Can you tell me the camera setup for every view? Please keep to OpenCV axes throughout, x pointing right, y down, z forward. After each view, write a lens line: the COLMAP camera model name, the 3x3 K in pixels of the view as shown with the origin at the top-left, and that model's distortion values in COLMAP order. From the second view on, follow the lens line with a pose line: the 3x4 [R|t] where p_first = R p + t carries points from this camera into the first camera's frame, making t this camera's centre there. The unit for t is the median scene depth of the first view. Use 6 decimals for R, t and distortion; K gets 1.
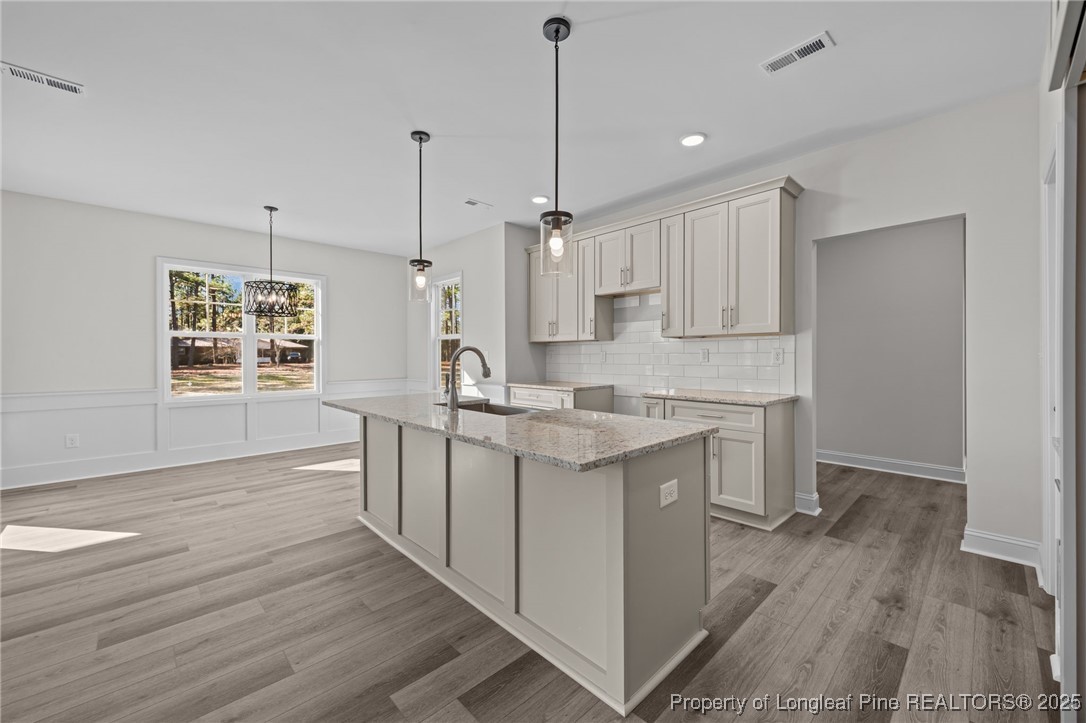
lens RADIAL K [[417.2, 0, 551.2], [0, 417.2, 360.8], [0, 0, 1]] dist [-0.002990, -0.000373]
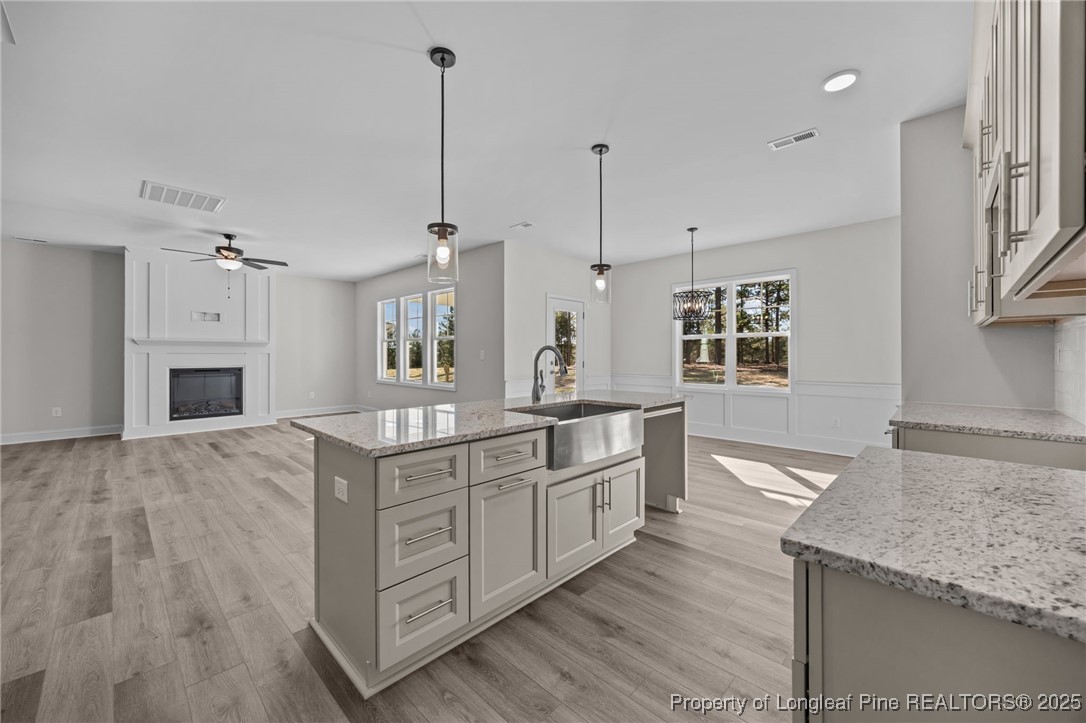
lens RADIAL K [[417.2, 0, 548.8], [0, 417.2, 357.2], [0, 0, 1]] dist [-0.002990, -0.000373]
pose [[0.044396, 0.008212, -0.998980, 0.875353], [-0.009023, 0.999929, 0.007819, -0.015336], [0.998973, 0.008667, 0.044467, 0.959850]]
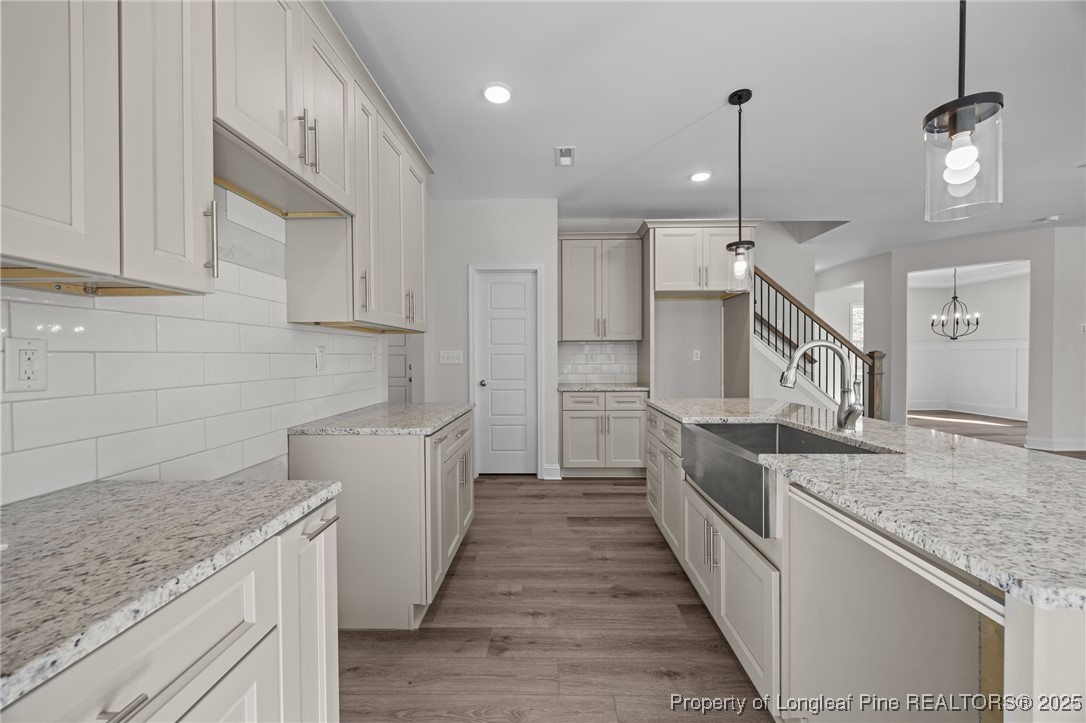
lens RADIAL K [[417.2, 0, 544.1], [0, 417.2, 360.7], [0, 0, 1]] dist [-0.002990, -0.000373]
pose [[-0.704206, -0.003803, 0.709986, -0.364089], [0.013199, 0.999743, 0.018446, -0.020930], [-0.709873, 0.022361, -0.703975, 1.816992]]
